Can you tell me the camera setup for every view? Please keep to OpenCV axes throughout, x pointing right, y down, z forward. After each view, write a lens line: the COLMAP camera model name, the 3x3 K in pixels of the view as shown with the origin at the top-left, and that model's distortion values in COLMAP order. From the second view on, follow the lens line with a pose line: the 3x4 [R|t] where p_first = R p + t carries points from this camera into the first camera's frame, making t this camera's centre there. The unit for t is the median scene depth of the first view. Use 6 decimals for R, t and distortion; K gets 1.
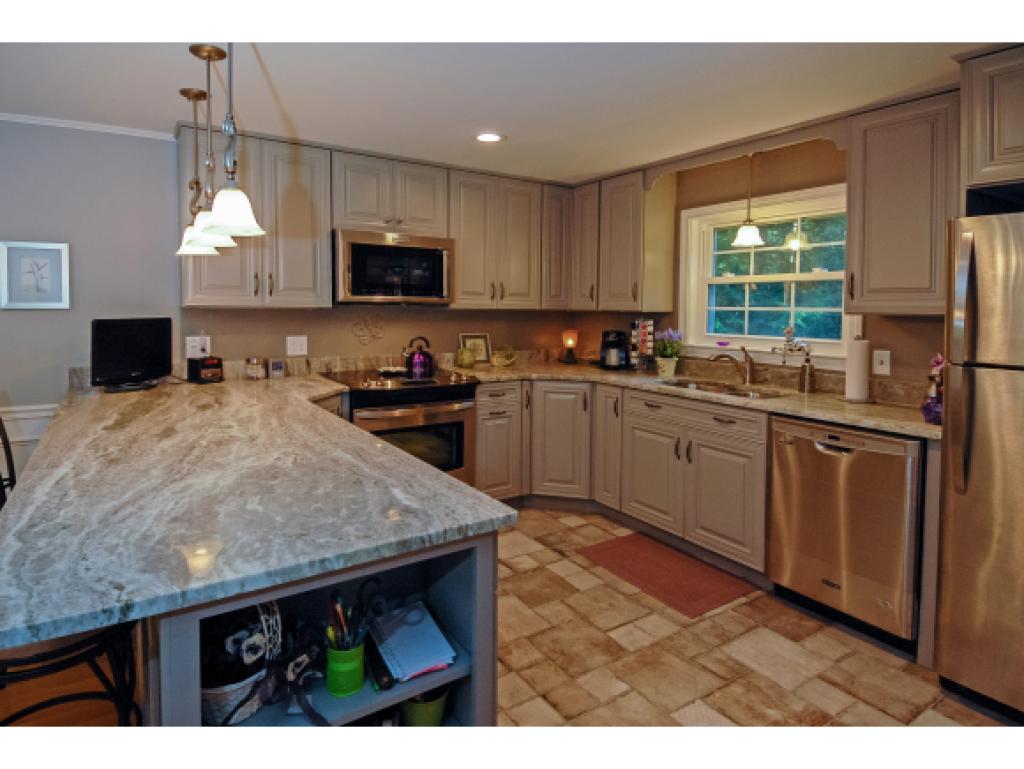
lens RADIAL K [[549.1, 0, 509.9], [0, 549.1, 363.3], [0, 0, 1]] dist [0.000123, -0.028586]
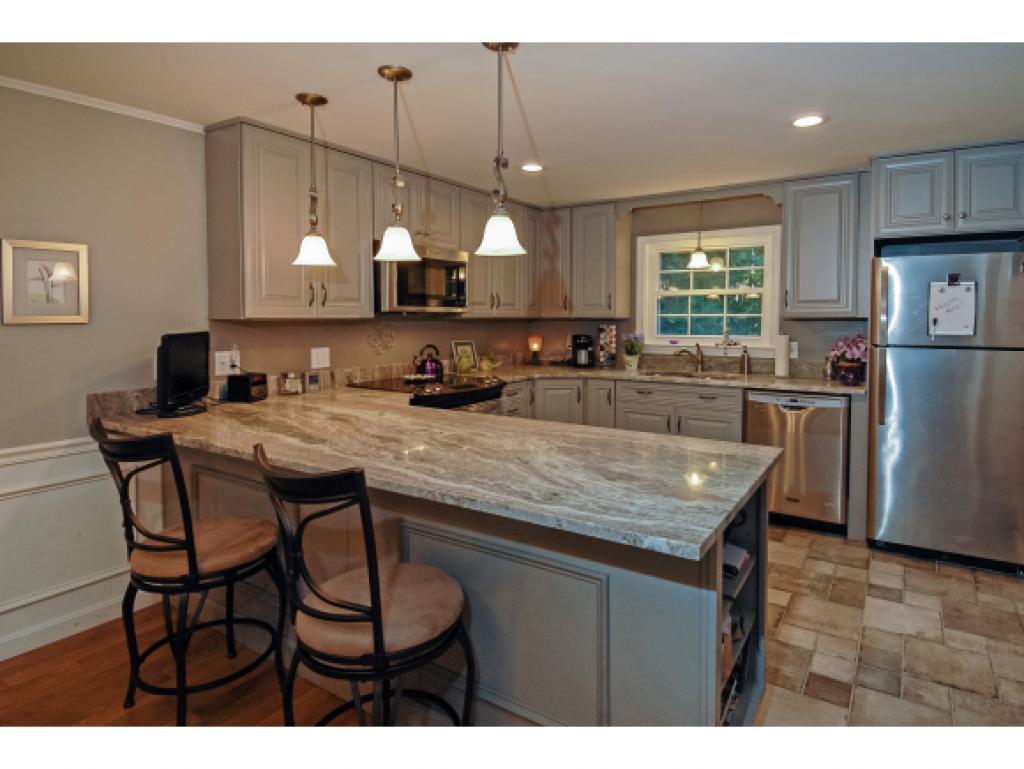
lens RADIAL K [[556.8, 0, 512.0], [0, 556.8, 384.5], [0, 0, 1]] dist [-0.024199, -0.000105]
pose [[0.907781, -0.062483, 0.414765, -0.508698], [0.054174, 0.998026, 0.031782, 0.001791], [-0.415932, -0.006381, 0.909374, -0.034594]]
